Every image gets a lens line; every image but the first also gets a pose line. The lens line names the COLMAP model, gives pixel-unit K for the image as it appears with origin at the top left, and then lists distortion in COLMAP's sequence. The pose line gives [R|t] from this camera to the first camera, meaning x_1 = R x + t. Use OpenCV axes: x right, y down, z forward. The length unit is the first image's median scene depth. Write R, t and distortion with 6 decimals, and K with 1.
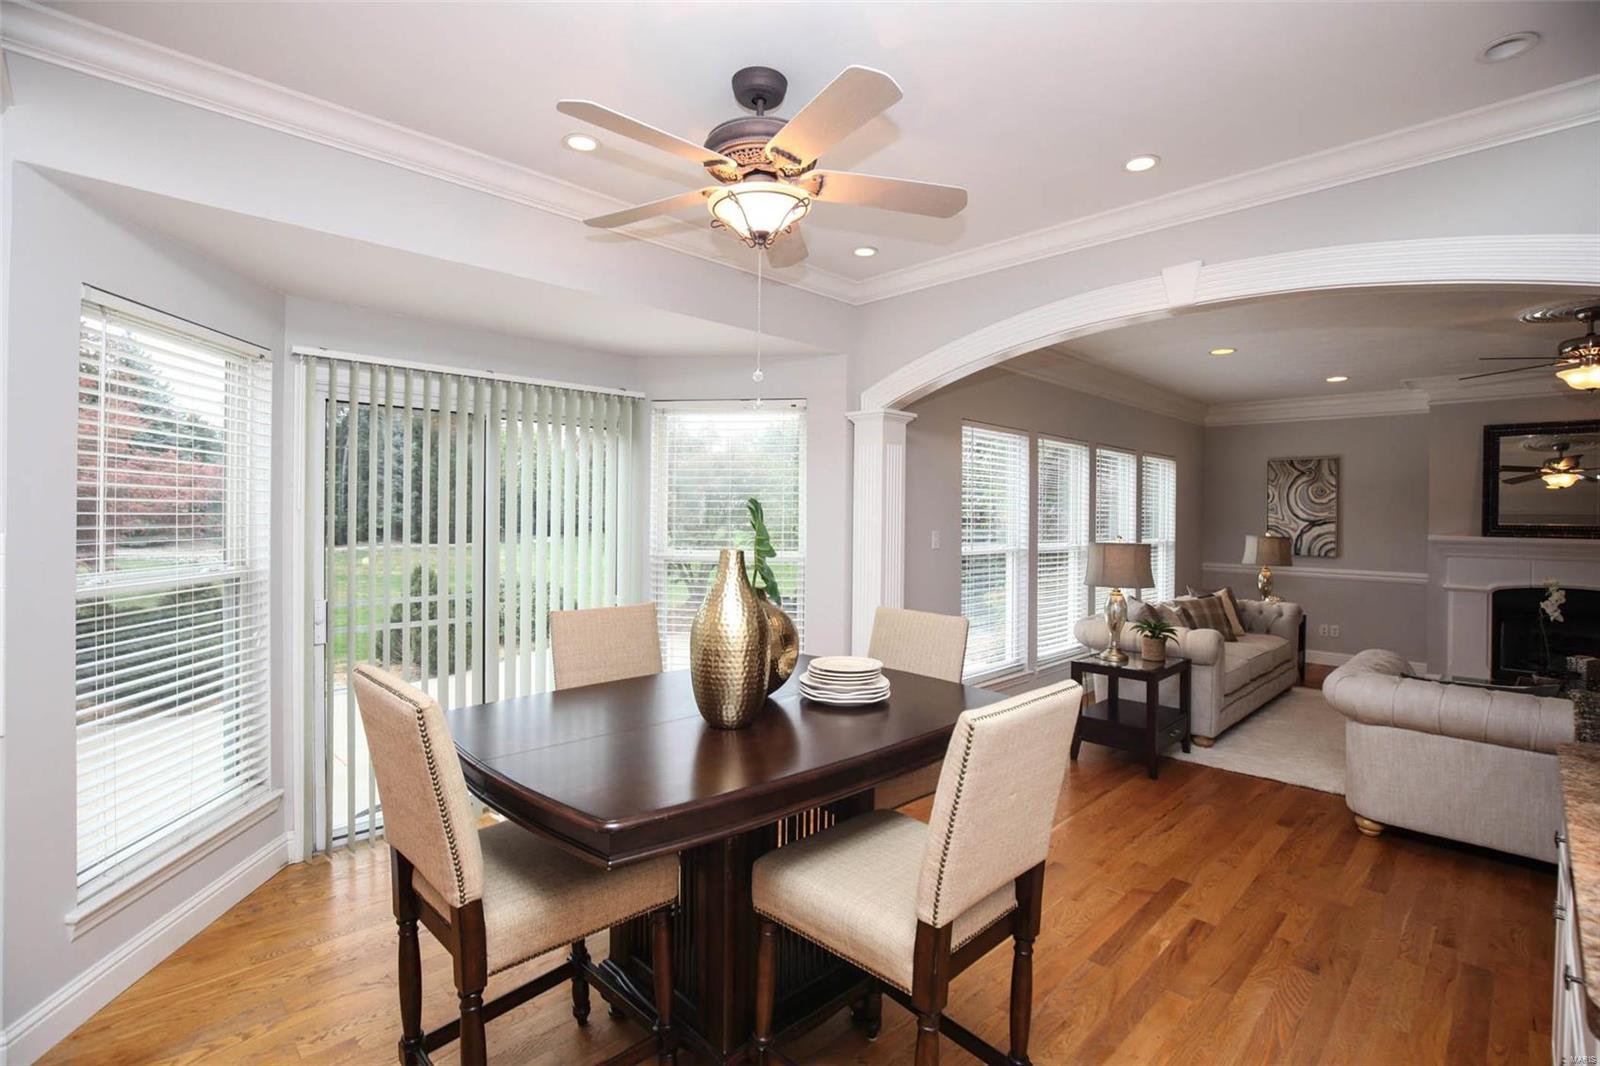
lens RADIAL K [[762.8, 0, 795.5], [0, 762.8, 517.8], [0, 0, 1]] dist [-0.017667, -0.000470]
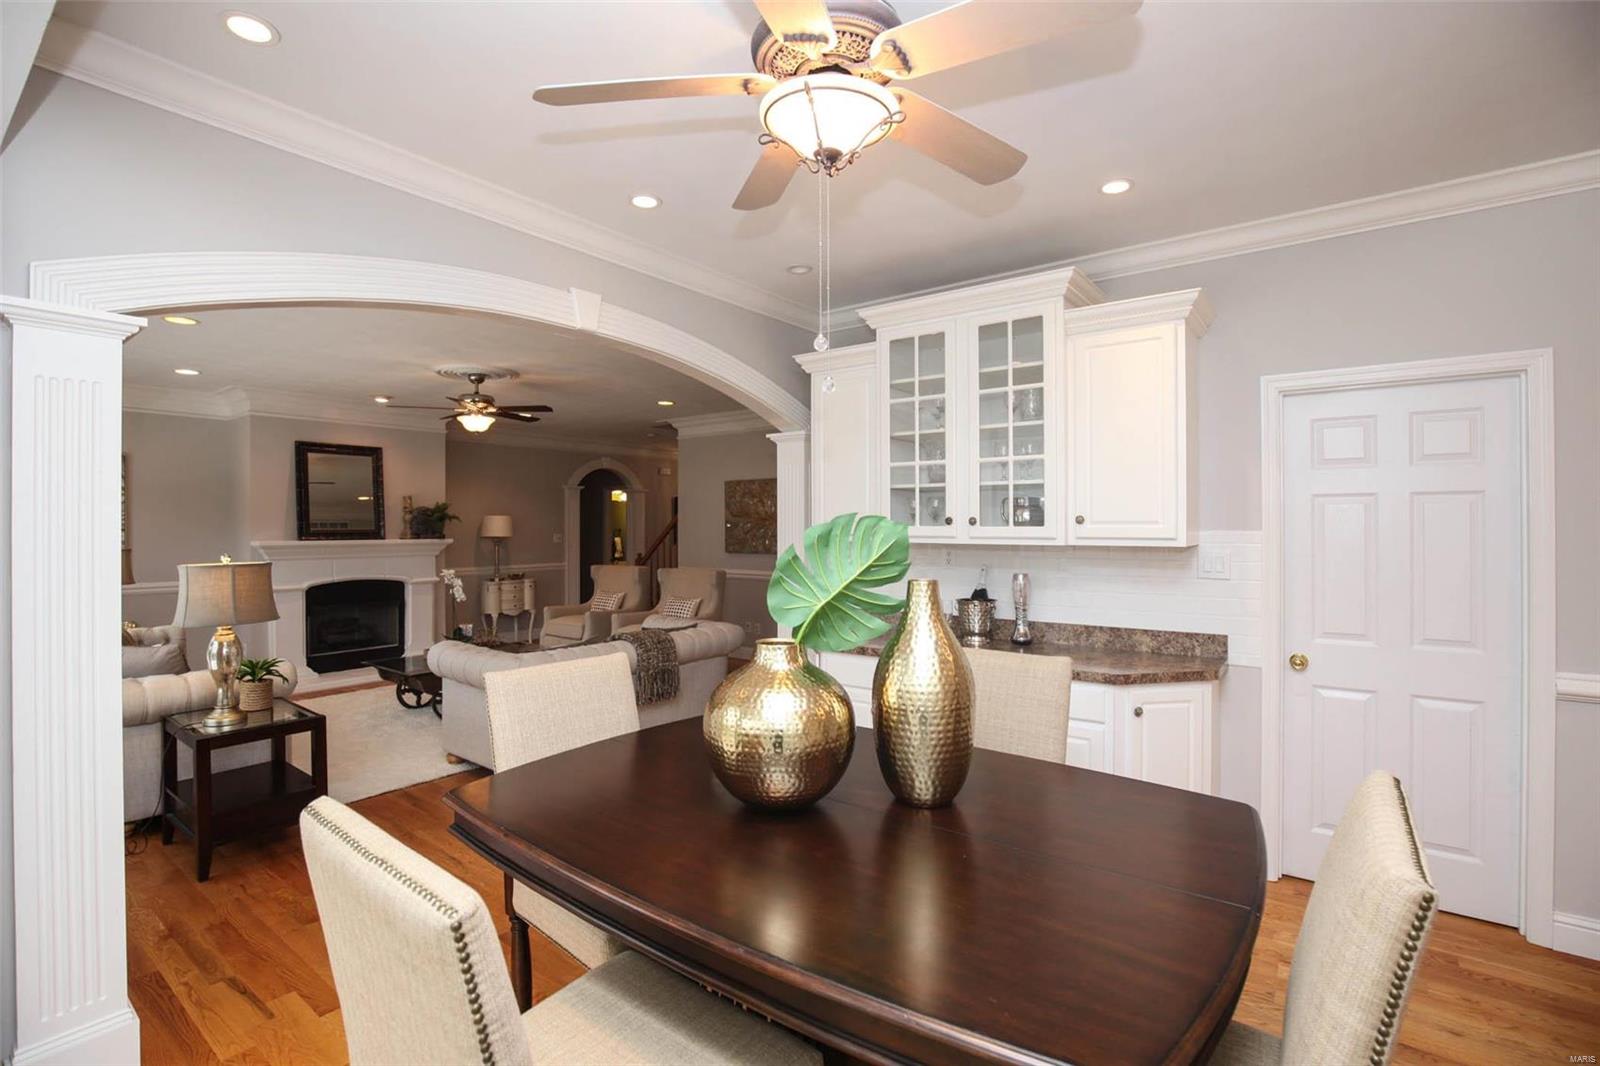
lens RADIAL K [[762.8, 0, 792.9], [0, 762.8, 525.5], [0, 0, 1]] dist [-0.017667, -0.000470]
pose [[-0.136753, -0.012715, 0.990524, -0.246126], [0.001716, 0.999913, 0.013073, -0.009109], [-0.990604, 0.003487, -0.136719, 0.355681]]
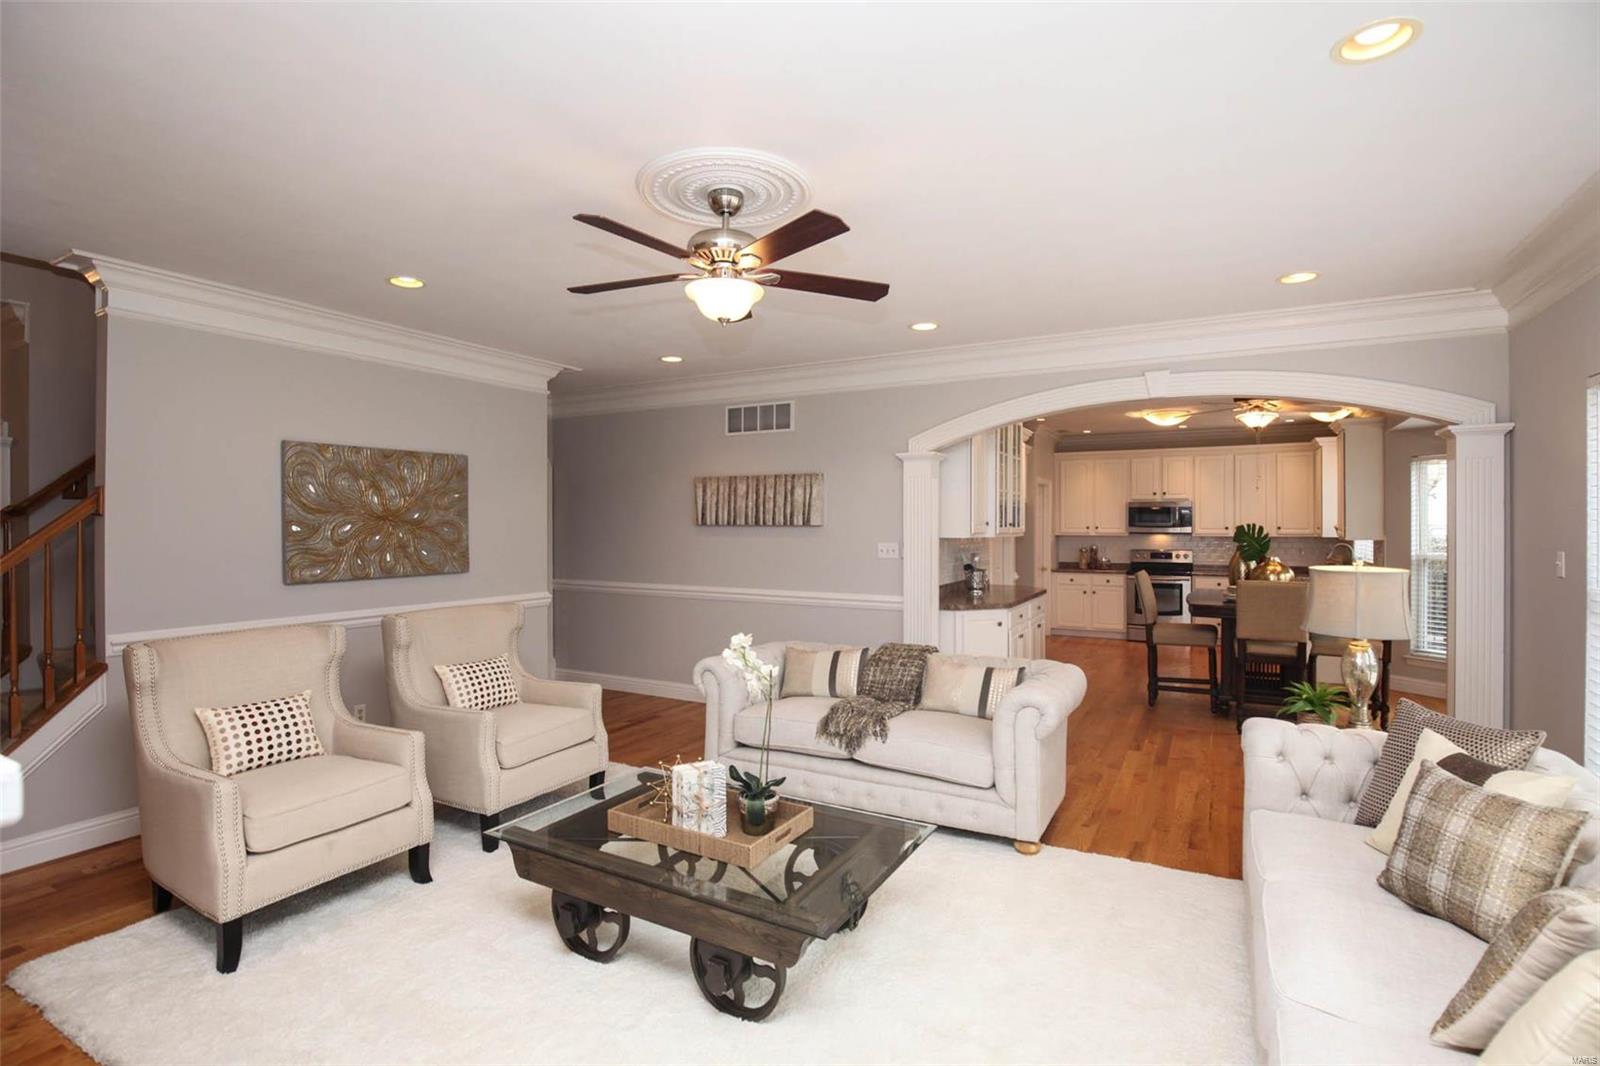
lens RADIAL K [[762.8, 0, 814.7], [0, 762.8, 524.6], [0, 0, 1]] dist [-0.017667, -0.000470]
pose [[-0.952629, -0.010838, -0.303942, 0.702423], [-0.010167, 0.999941, -0.003787, 0.000243], [0.303965, -0.000518, -0.952683, 0.959890]]
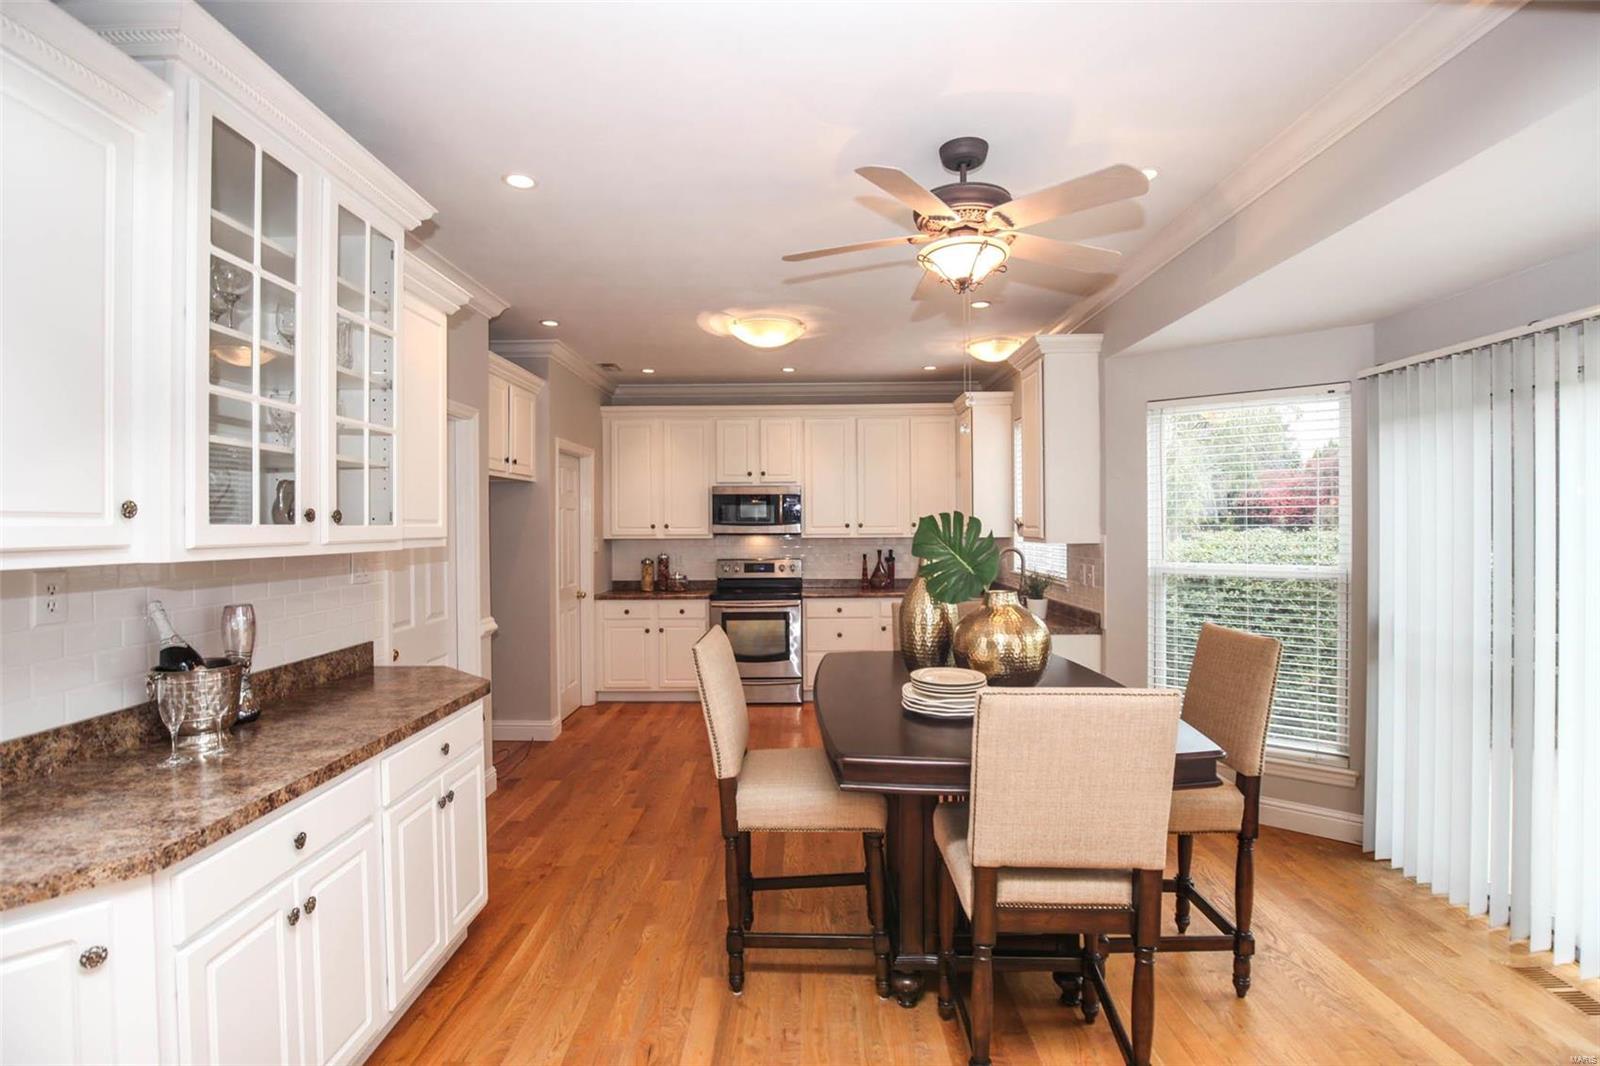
lens RADIAL K [[762.8, 0, 797.5], [0, 762.8, 527.9], [0, 0, 1]] dist [-0.017667, -0.000470]
pose [[-0.708790, -0.002532, -0.705415, 0.288760], [-0.000405, 0.999995, -0.003182, -0.000203], [0.705420, -0.001970, -0.708787, 0.509188]]
